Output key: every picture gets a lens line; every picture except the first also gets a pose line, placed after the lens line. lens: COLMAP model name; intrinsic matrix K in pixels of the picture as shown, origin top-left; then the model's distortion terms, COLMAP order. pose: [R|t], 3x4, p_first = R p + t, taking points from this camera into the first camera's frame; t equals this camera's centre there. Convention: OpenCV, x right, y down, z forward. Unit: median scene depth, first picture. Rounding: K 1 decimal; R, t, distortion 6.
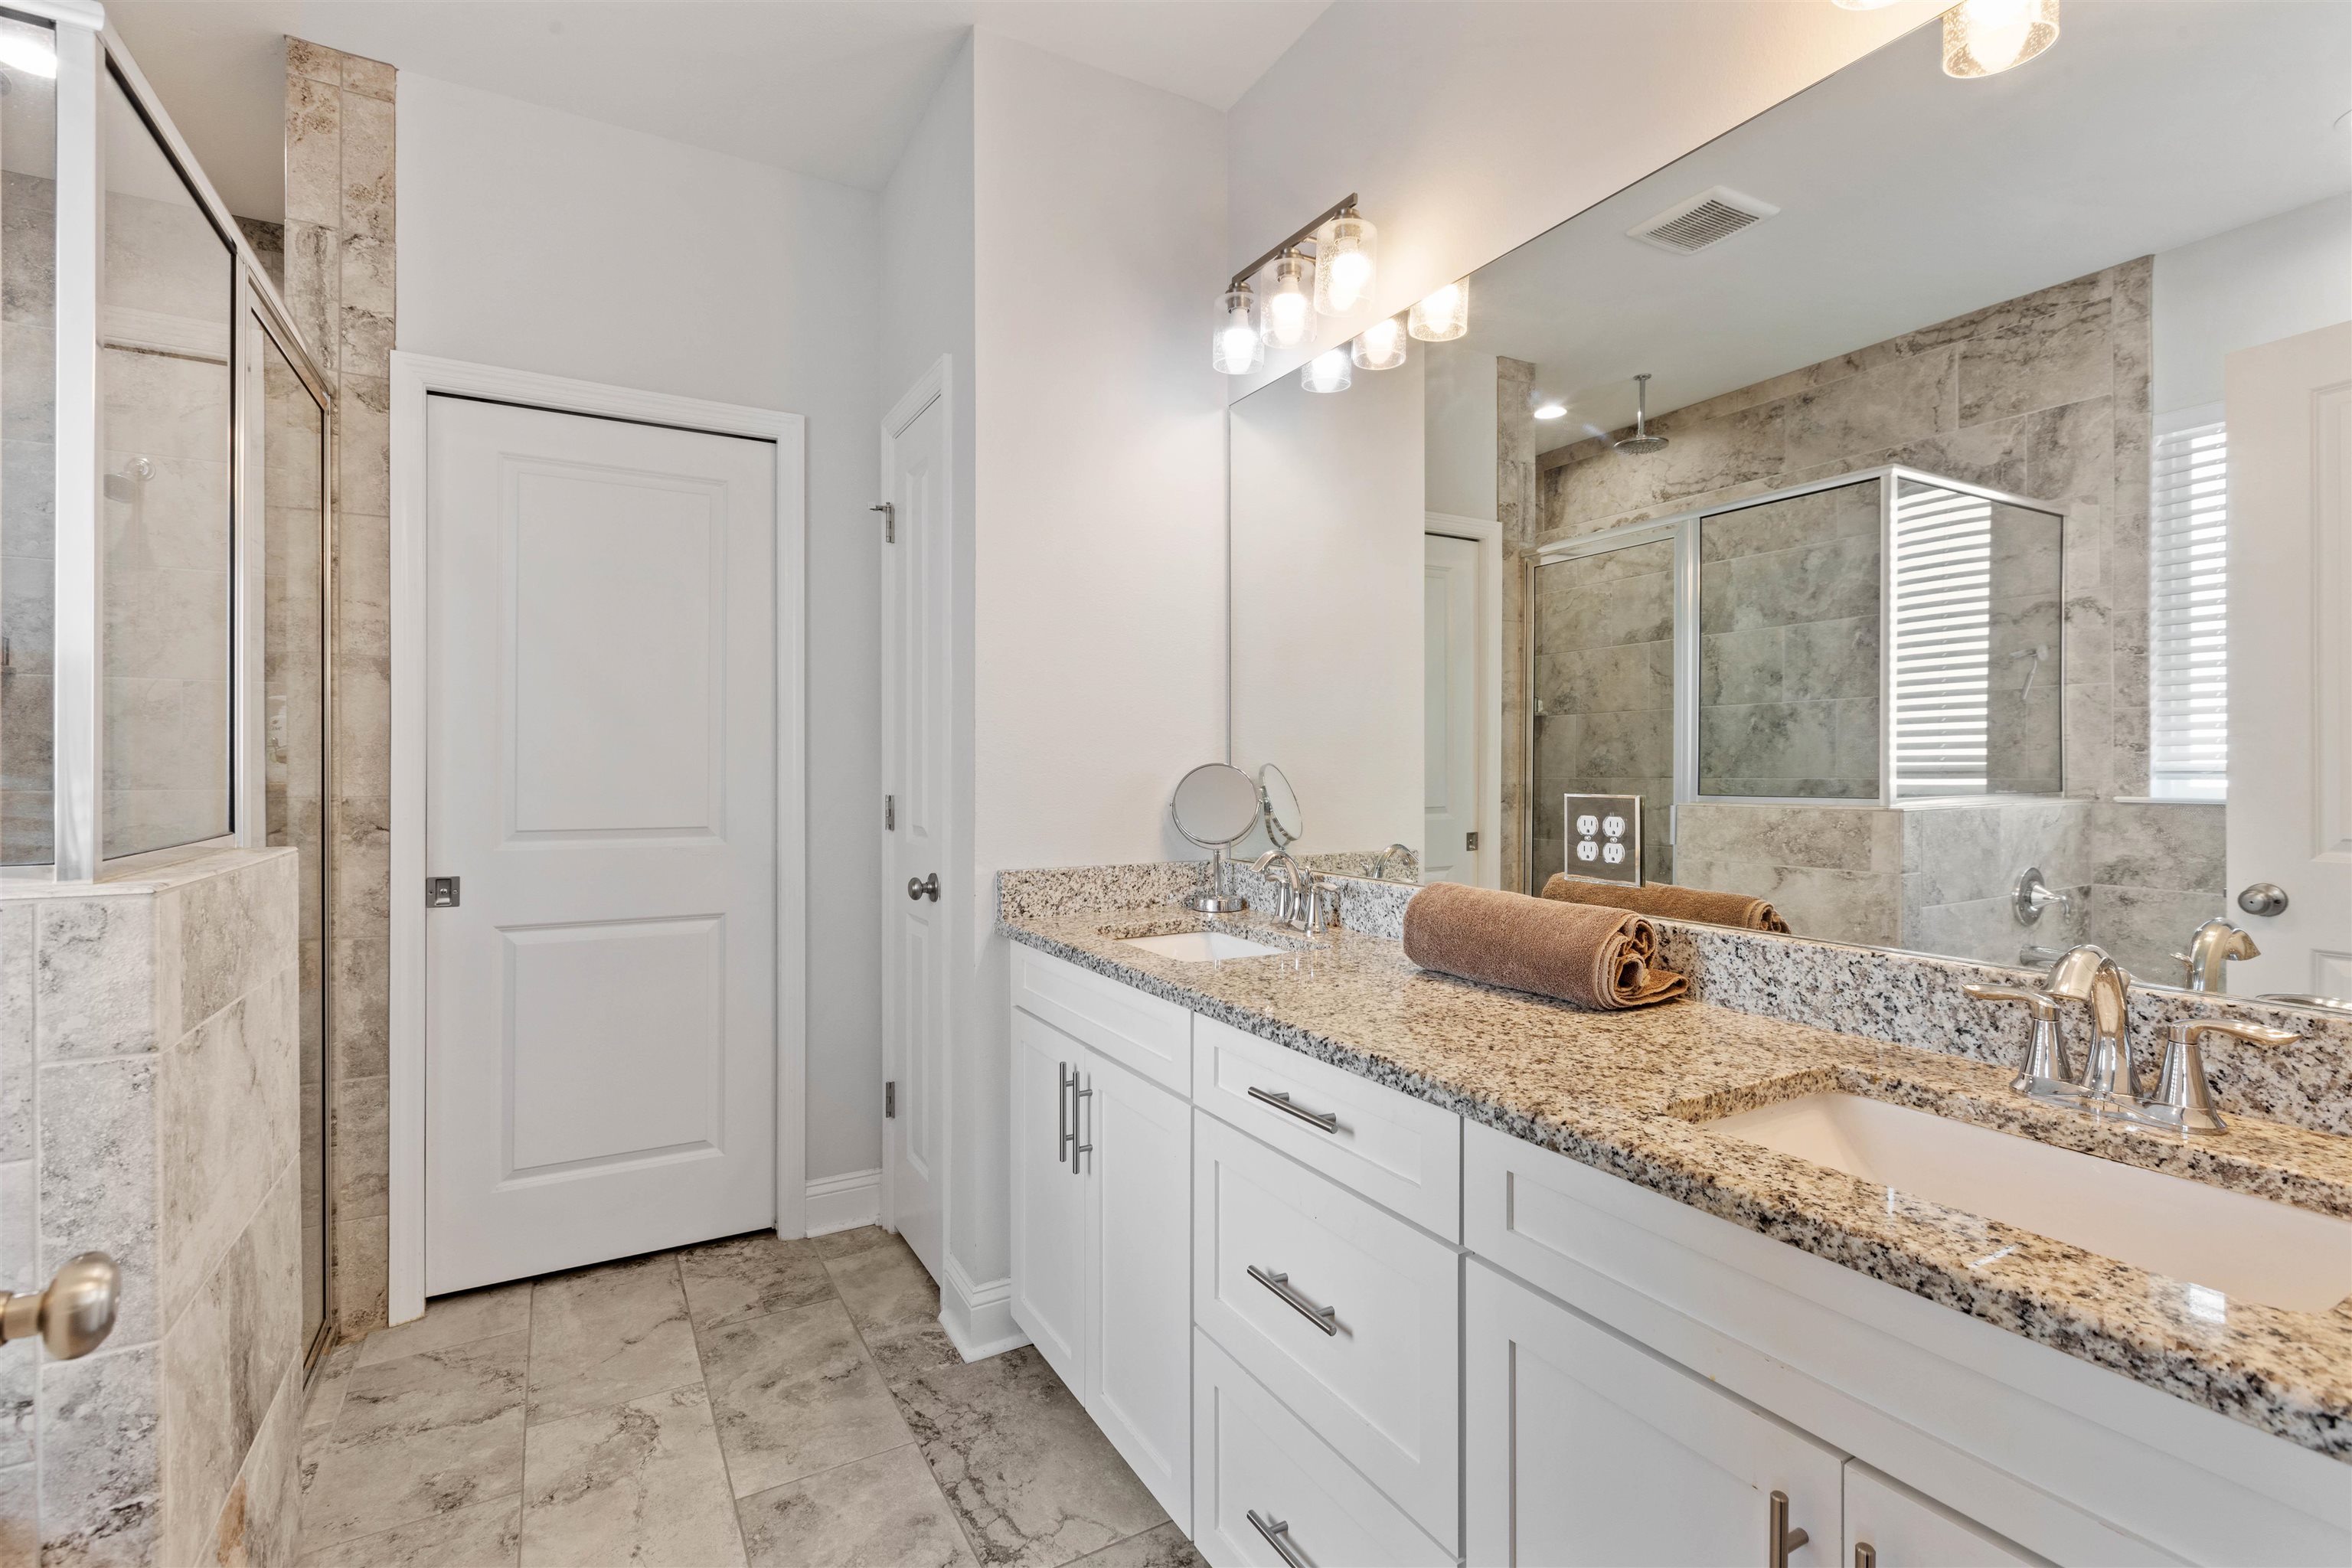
lens RADIAL K [[1065.0, 0, 1187.5], [0, 1065.0, 771.0], [0, 0, 1]] dist [0.001258, 0.000580]
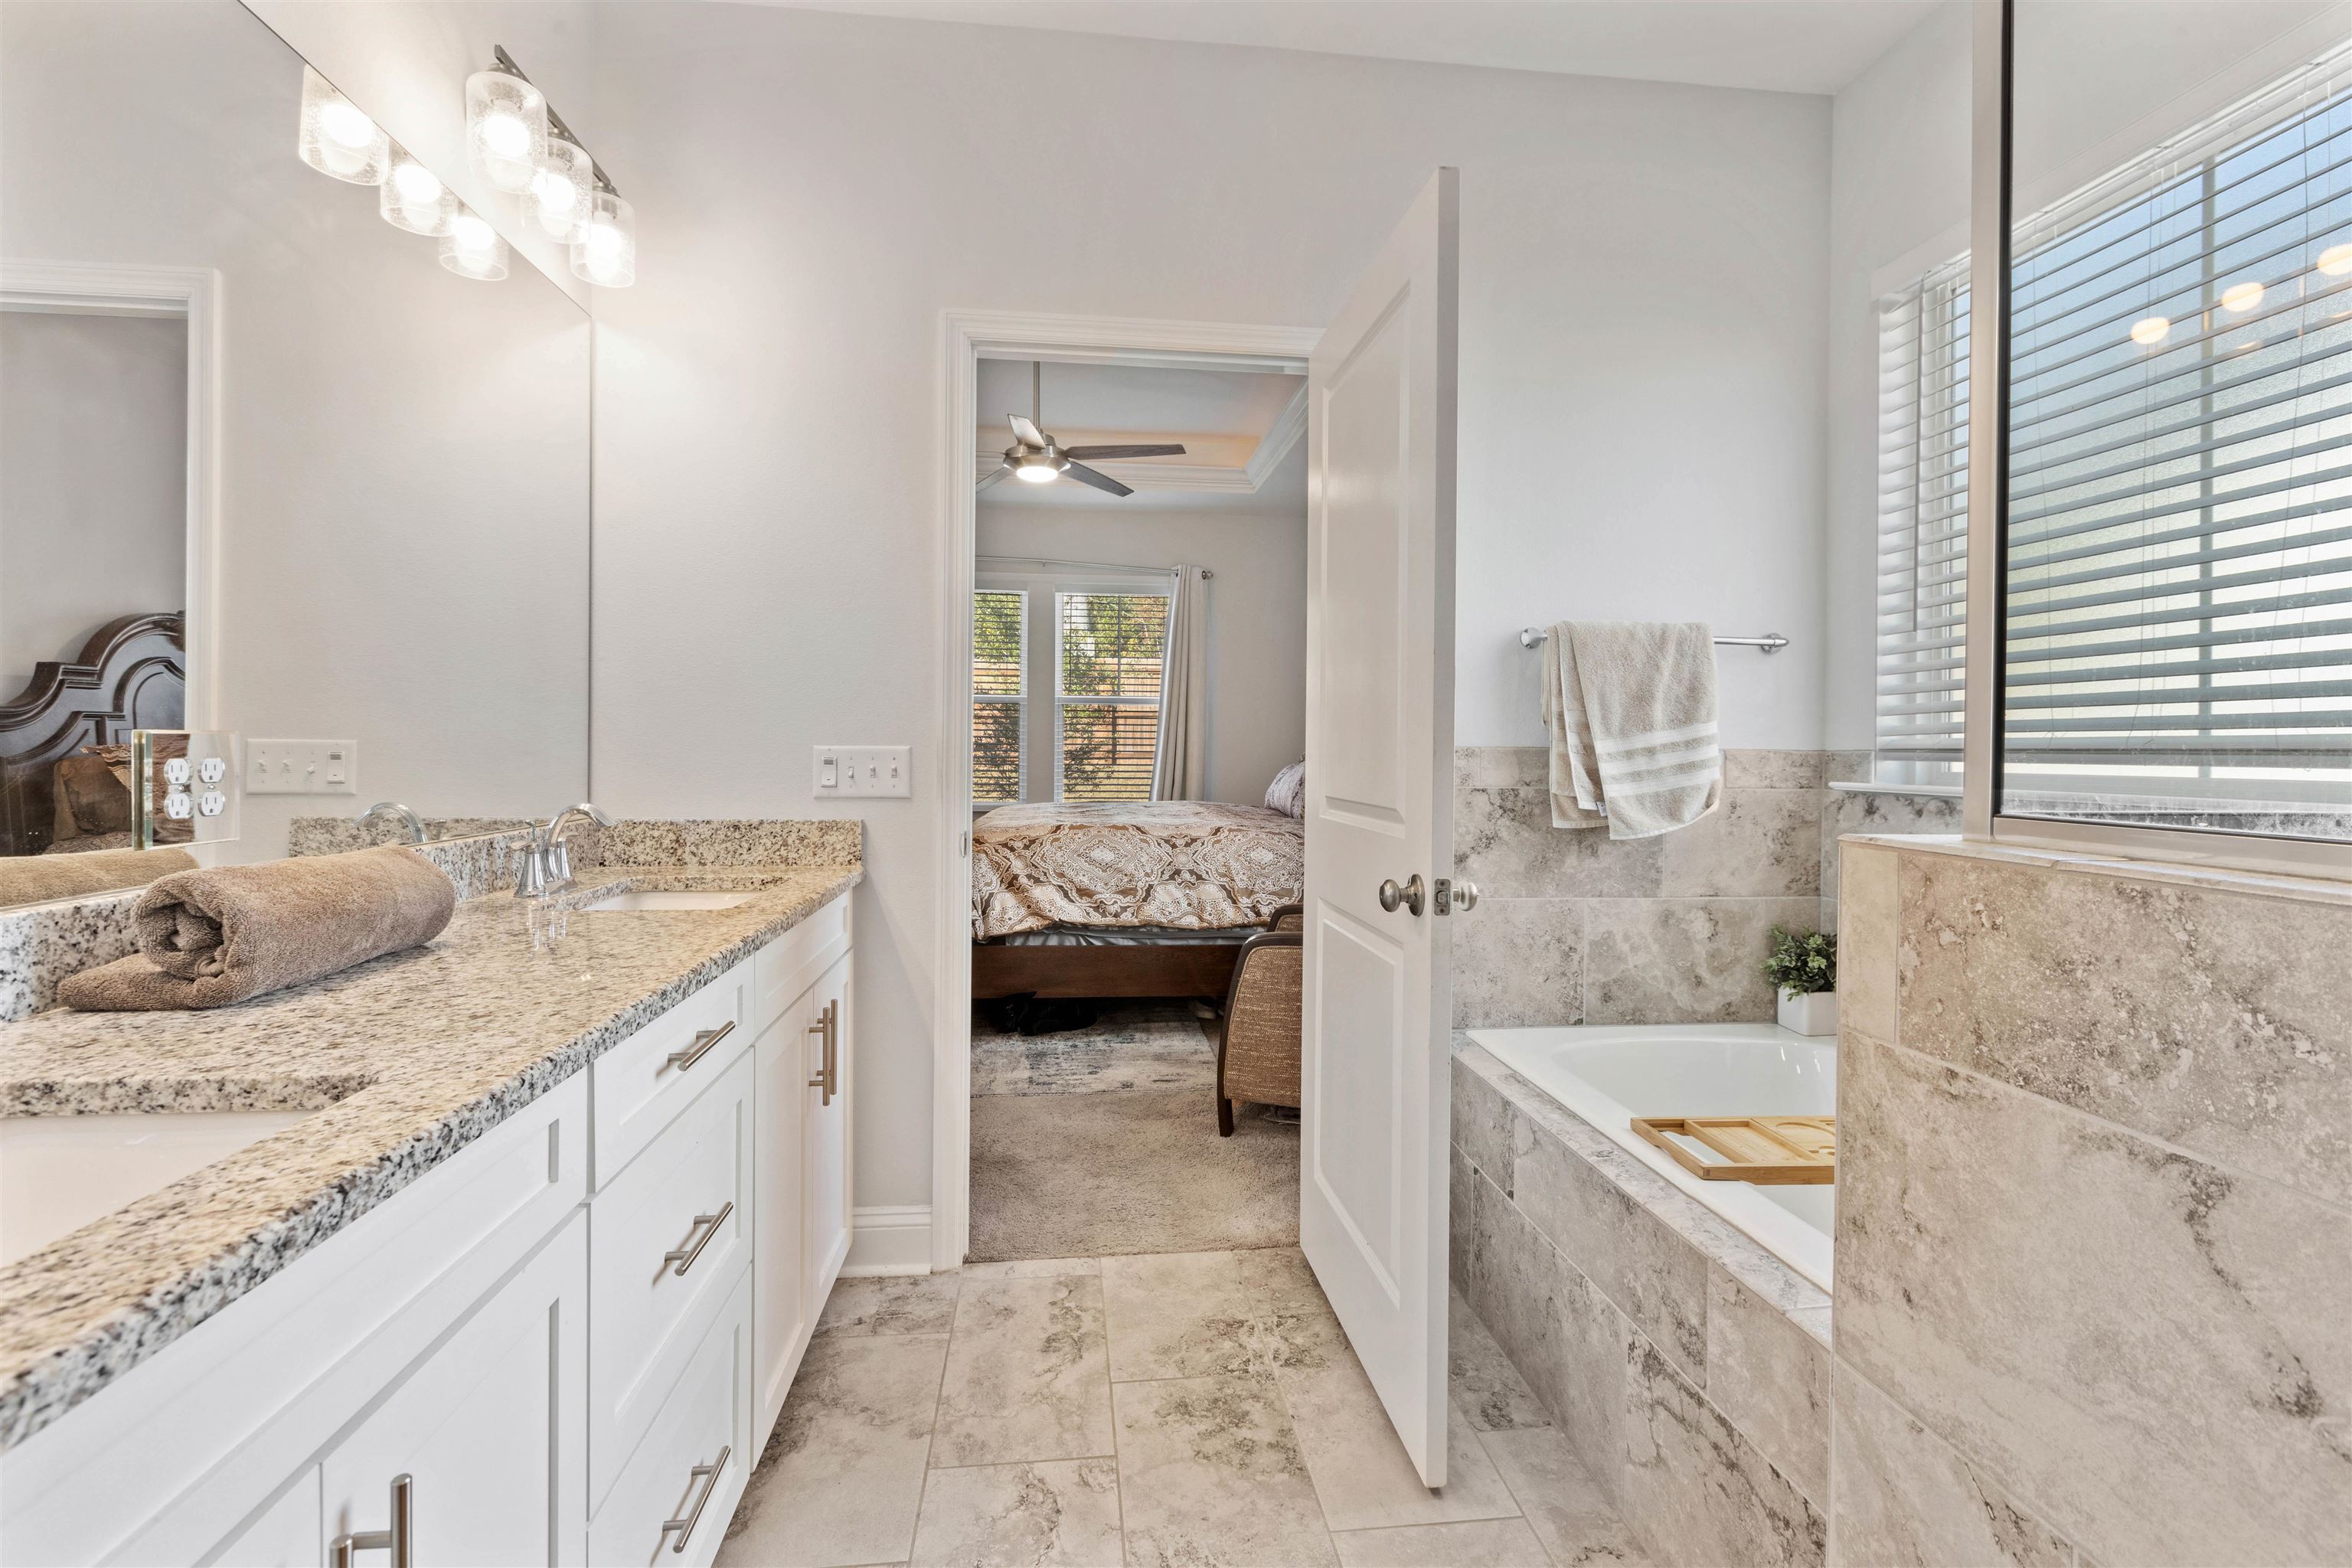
lens RADIAL K [[1065.0, 0, 1187.5], [0, 1065.0, 771.0], [0, 0, 1]] dist [0.001258, 0.000580]
pose [[-0.915744, -0.020487, 0.401240, -0.404797], [-0.011031, 0.999605, 0.025863, 0.019119], [-0.401611, 0.019257, -0.915608, 0.993777]]
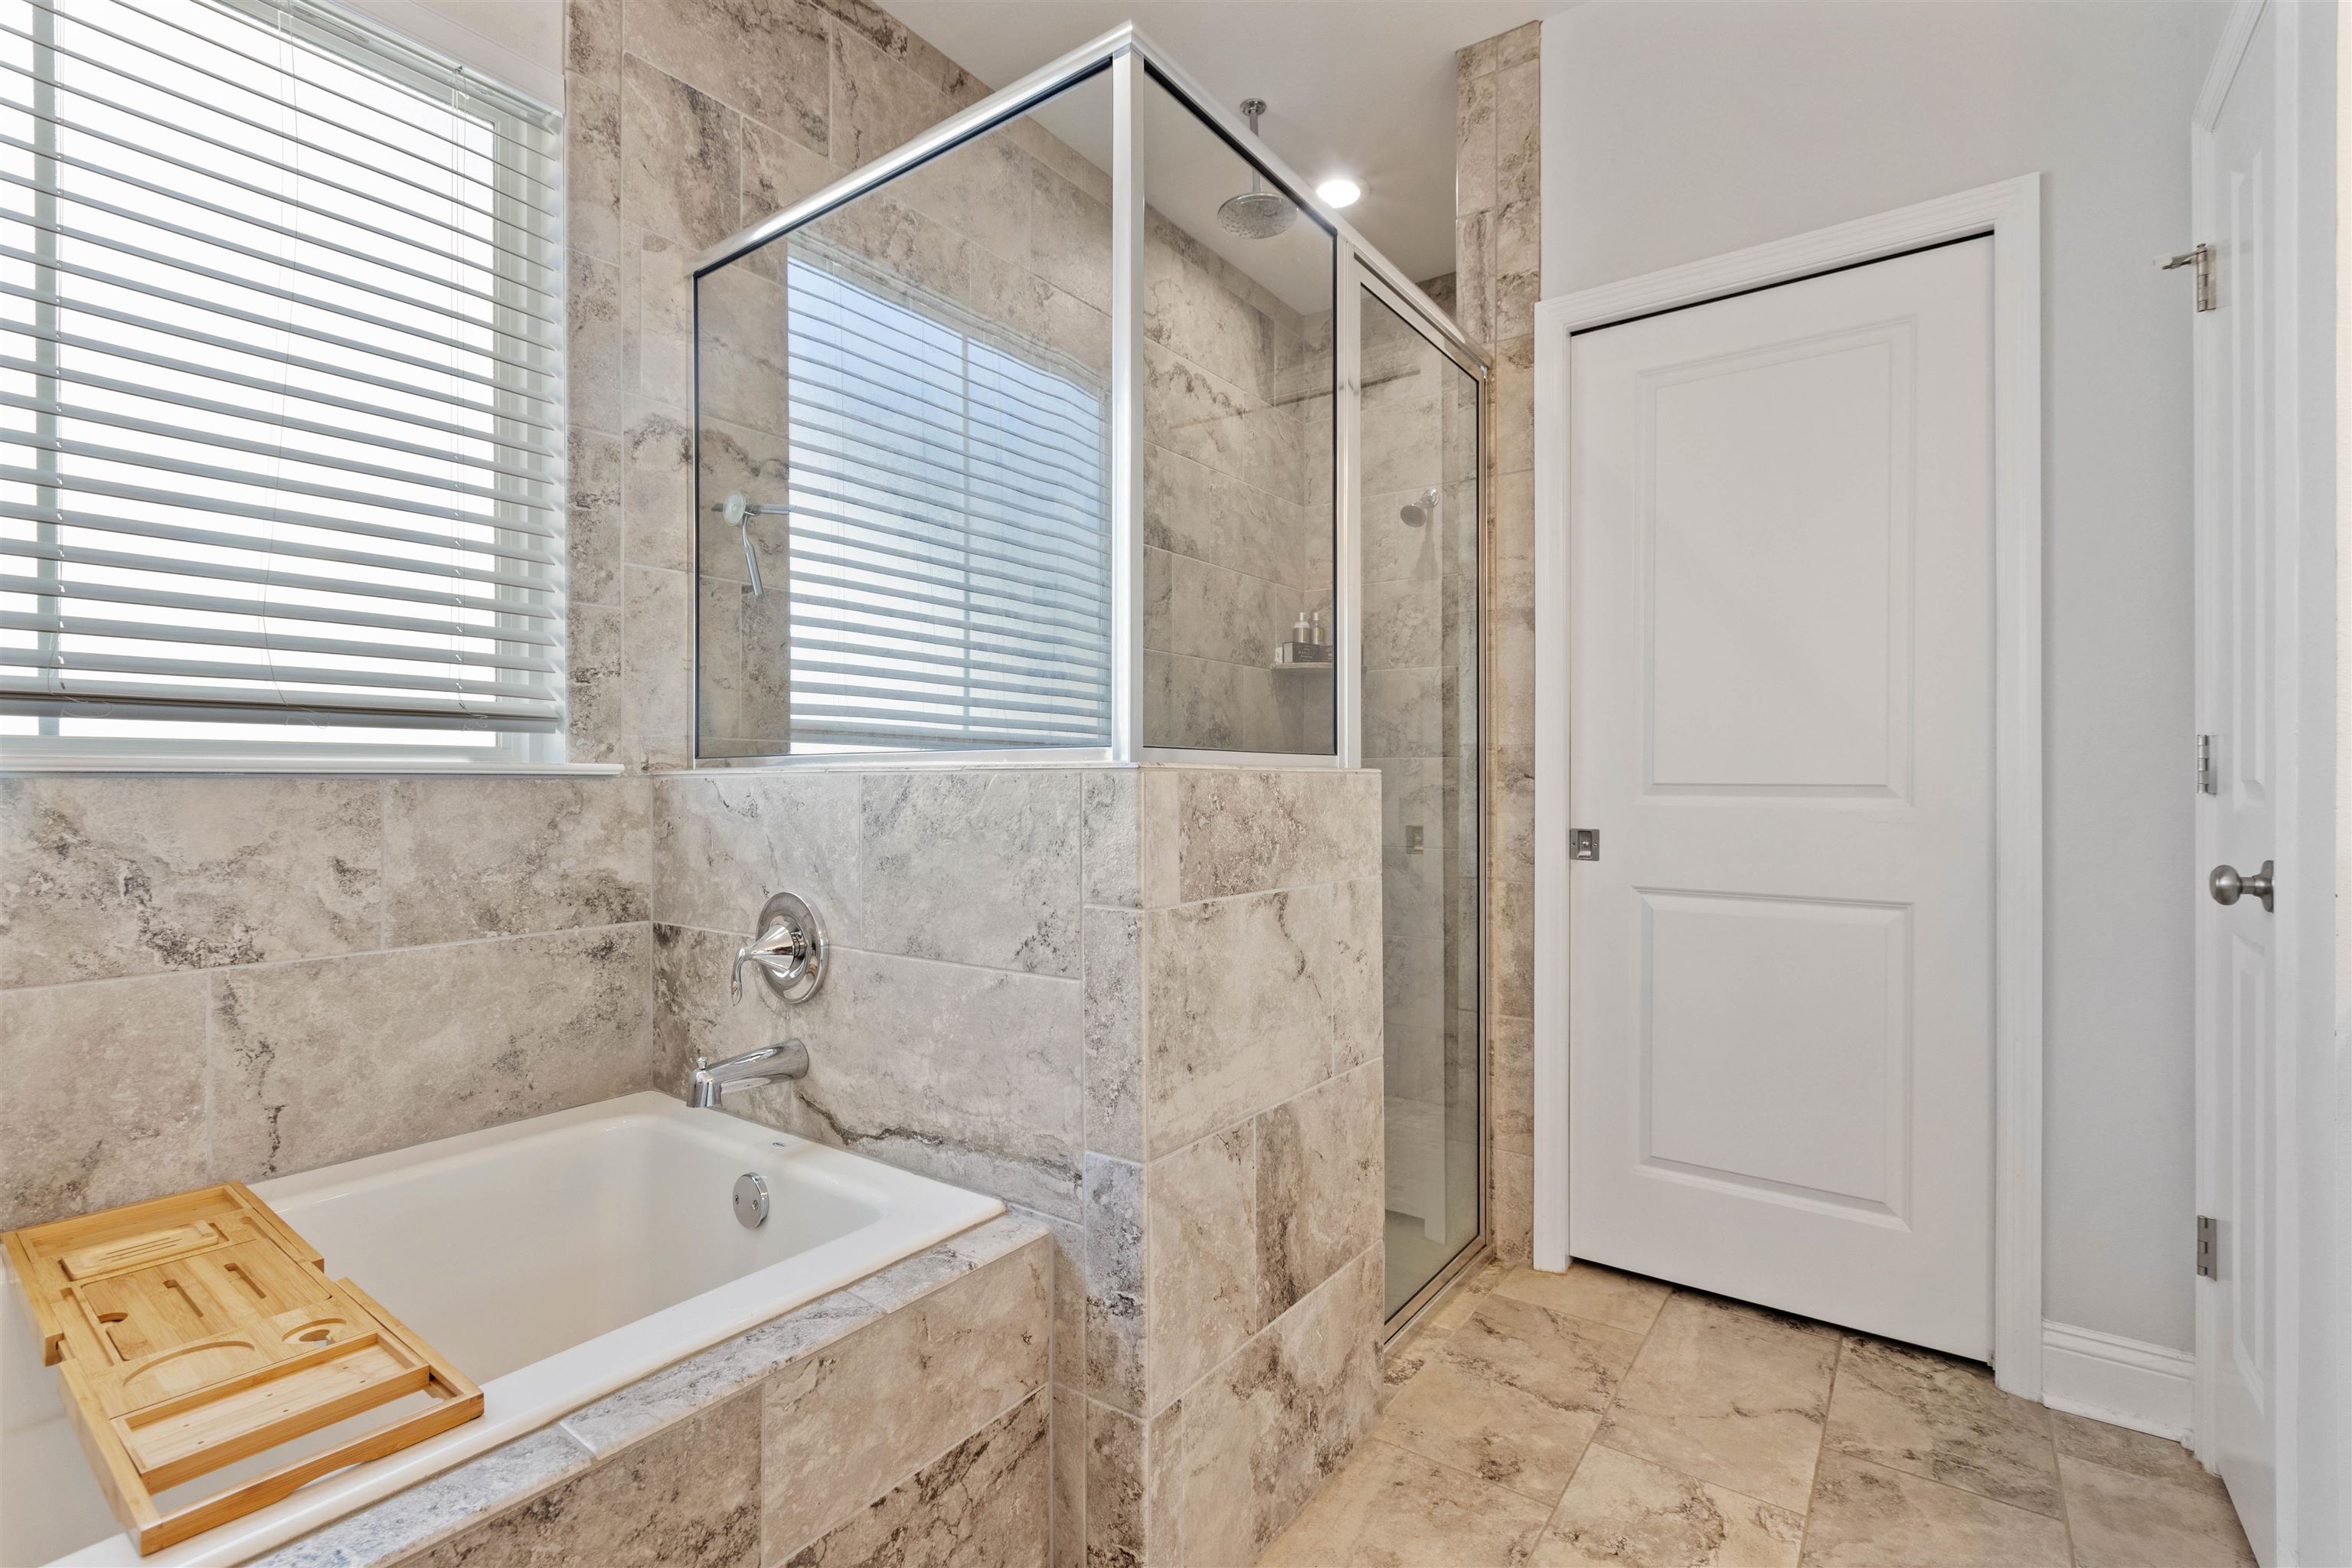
lens RADIAL K [[1065.6, 0, 1176.0], [0, 1065.6, 784.0], [0, 0, 1]] dist [0.002322, -0.001225]
pose [[0.402463, -0.000397, -0.915436, 0.042244], [-0.003746, 0.999991, -0.002080, 0.065308], [0.915429, 0.004266, 0.402458, 0.283600]]
